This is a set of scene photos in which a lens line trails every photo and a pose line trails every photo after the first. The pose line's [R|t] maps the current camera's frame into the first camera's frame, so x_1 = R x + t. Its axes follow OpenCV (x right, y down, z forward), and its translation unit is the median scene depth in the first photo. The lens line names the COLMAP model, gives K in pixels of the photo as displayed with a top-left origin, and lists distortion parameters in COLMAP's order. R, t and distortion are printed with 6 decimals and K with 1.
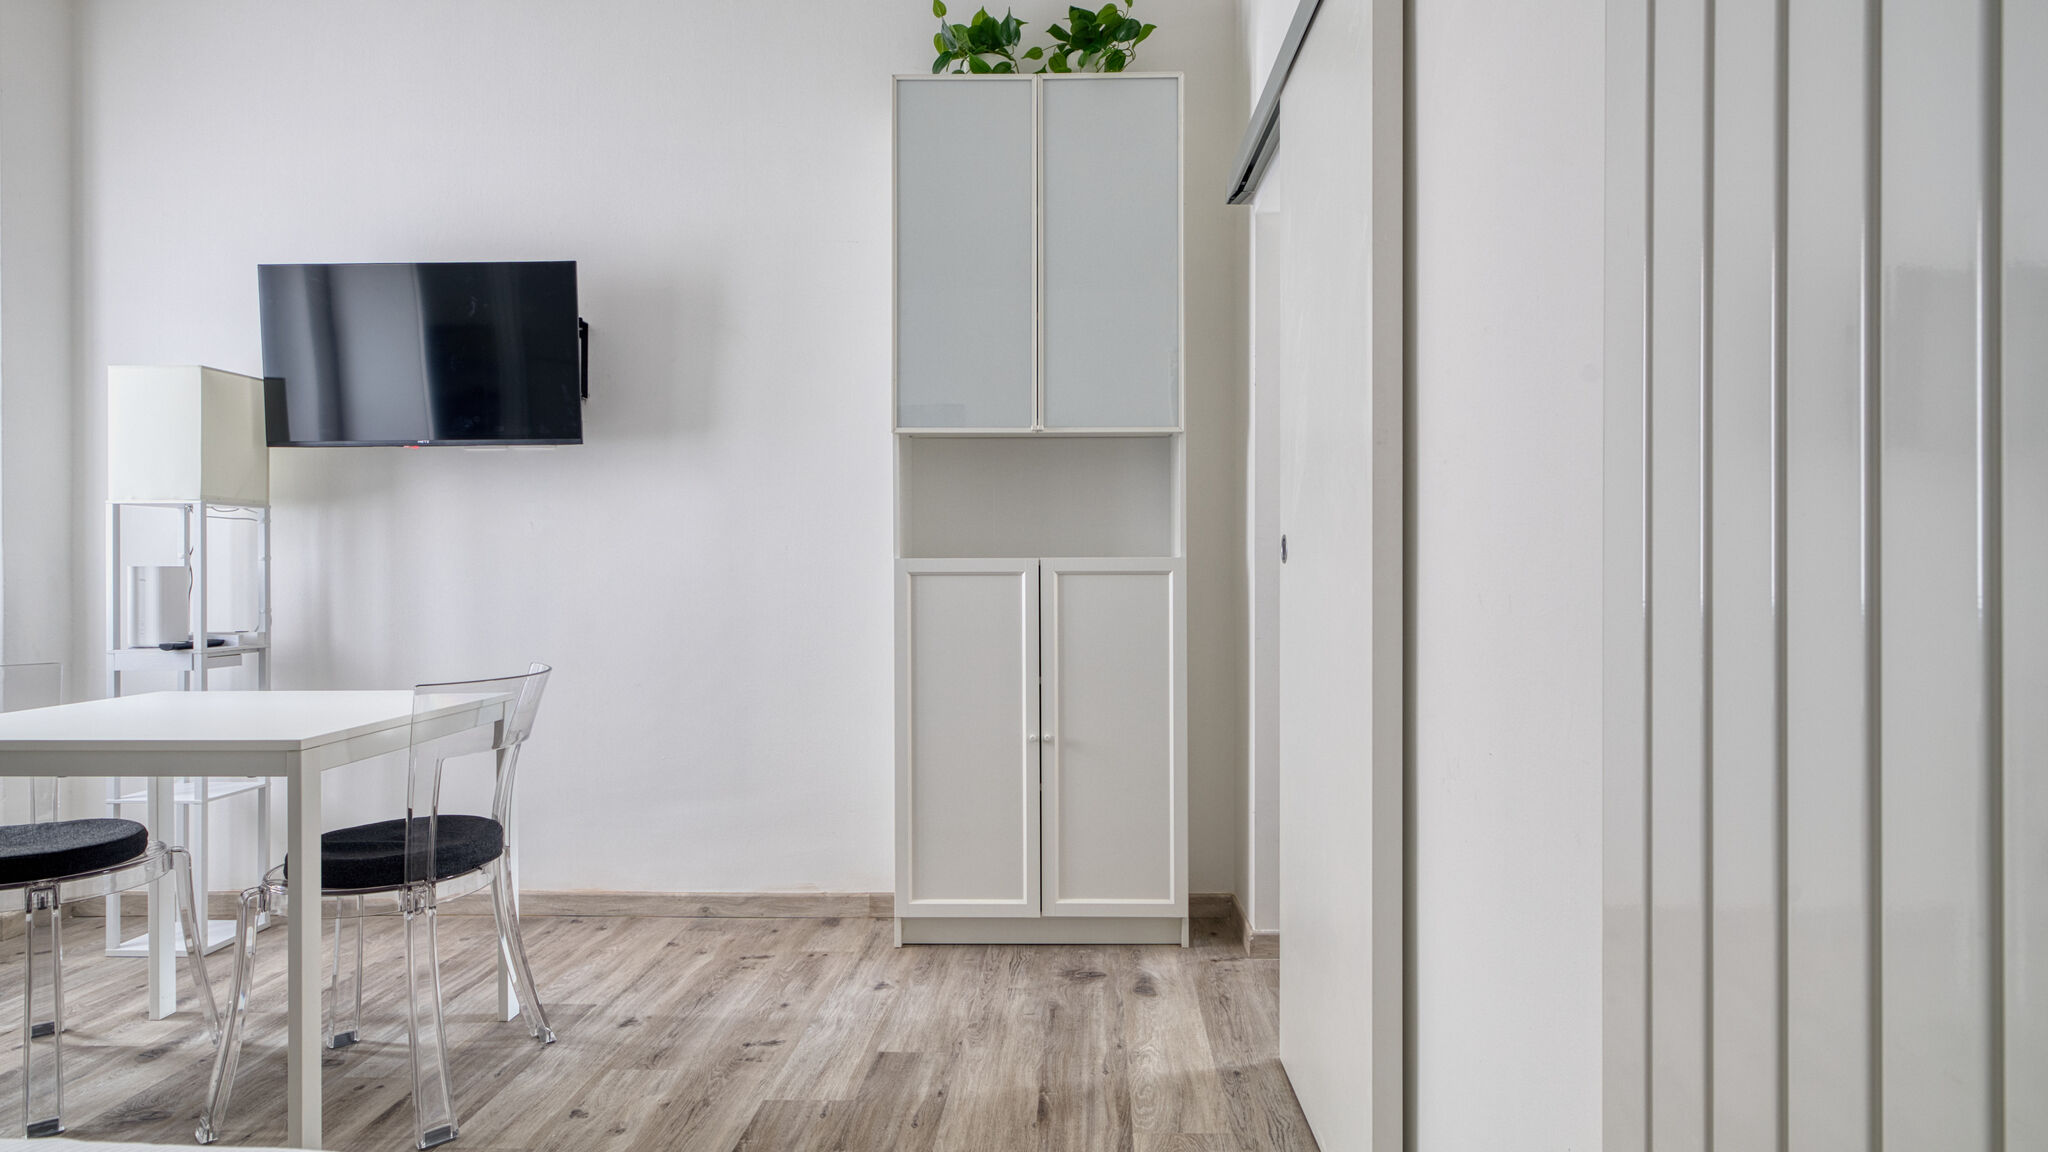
lens RADIAL K [[1154.1, 0, 1055.5], [0, 1154.1, 569.1], [0, 0, 1]] dist [0.001339, 0.001306]
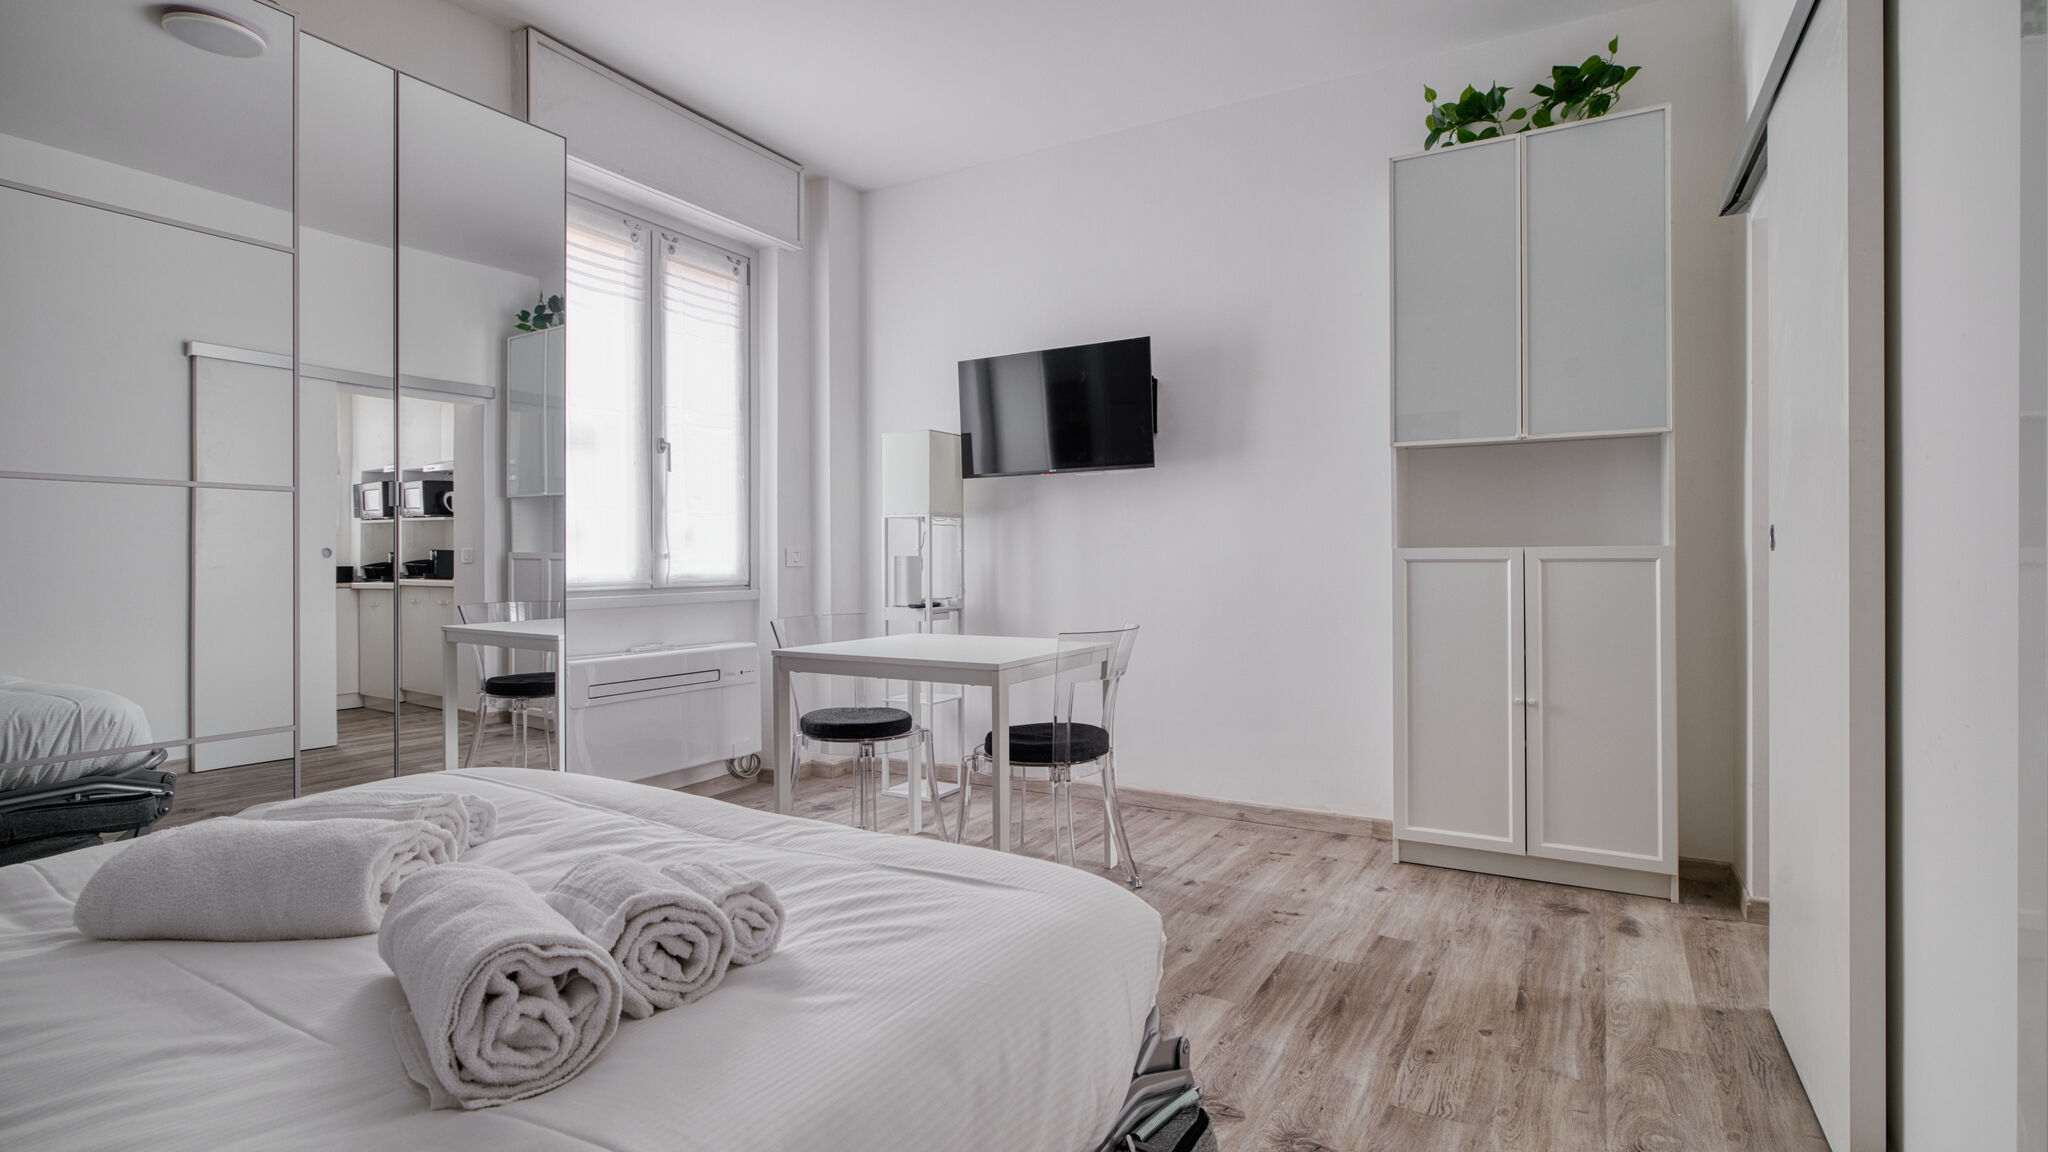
lens RADIAL K [[972.1, 0, 1026.2], [0, 972.1, 556.1], [0, 0, 1]] dist [0.001842, 0.000559]
pose [[0.876398, -0.002326, -0.481582, 0.019140], [0.001869, 0.999997, -0.001429, -0.000202], [0.481584, 0.000352, 0.876400, -0.104405]]
